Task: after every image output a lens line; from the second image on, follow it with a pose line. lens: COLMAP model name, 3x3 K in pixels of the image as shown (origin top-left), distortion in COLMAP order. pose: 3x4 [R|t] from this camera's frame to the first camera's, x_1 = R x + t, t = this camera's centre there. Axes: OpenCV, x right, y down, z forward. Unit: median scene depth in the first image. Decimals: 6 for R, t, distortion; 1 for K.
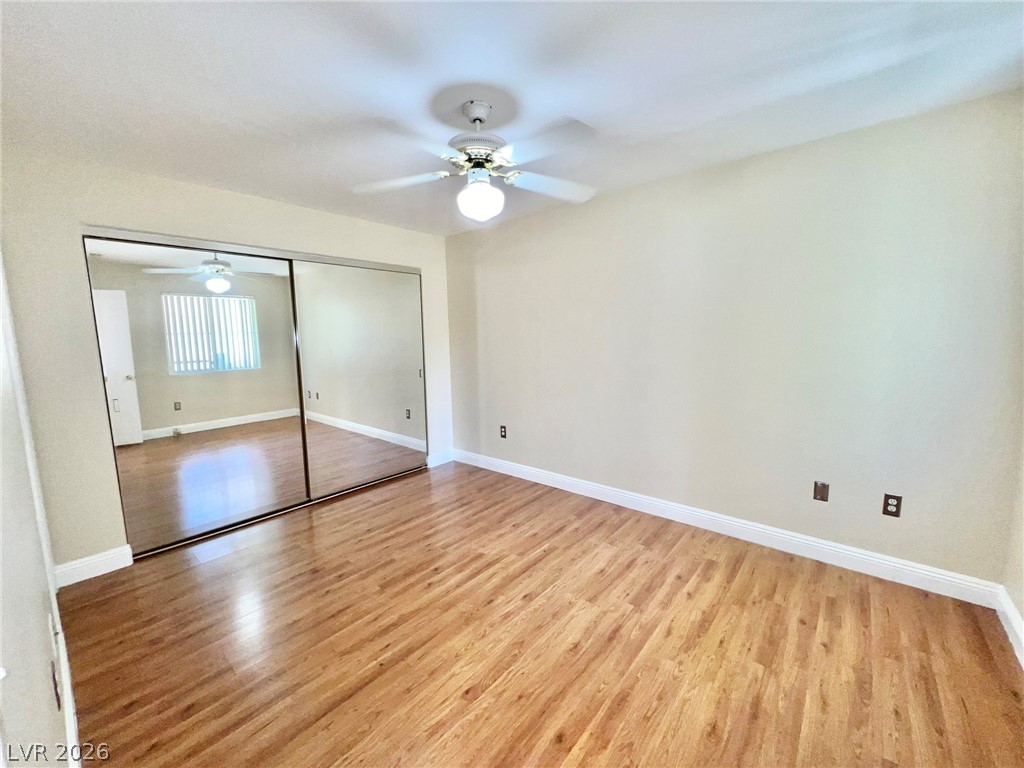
lens RADIAL K [[408.5, 0, 514.6], [0, 408.5, 385.2], [0, 0, 1]] dist [-0.000453, 0.000335]
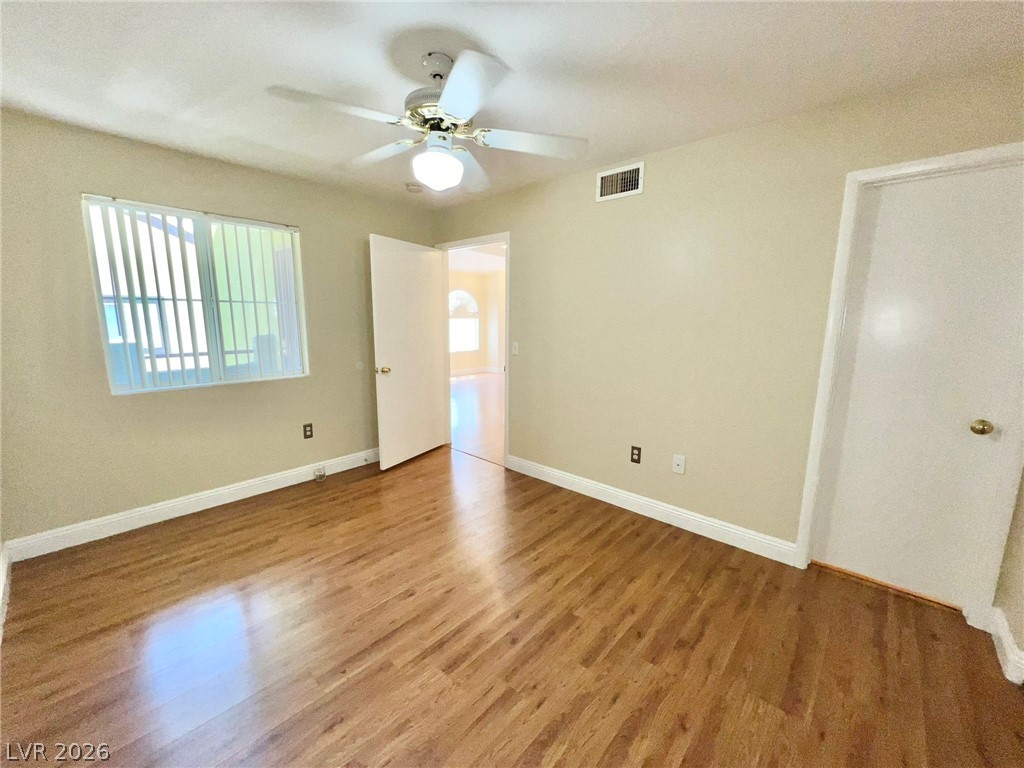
lens RADIAL K [[408.5, 0, 514.6], [0, 408.5, 385.2], [0, 0, 1]] dist [-0.000453, 0.000335]
pose [[-0.999354, 0.006312, 0.035386, -0.236362], [0.015973, 0.959904, 0.279874, -0.198502], [-0.032200, 0.280259, -0.959384, 1.672208]]
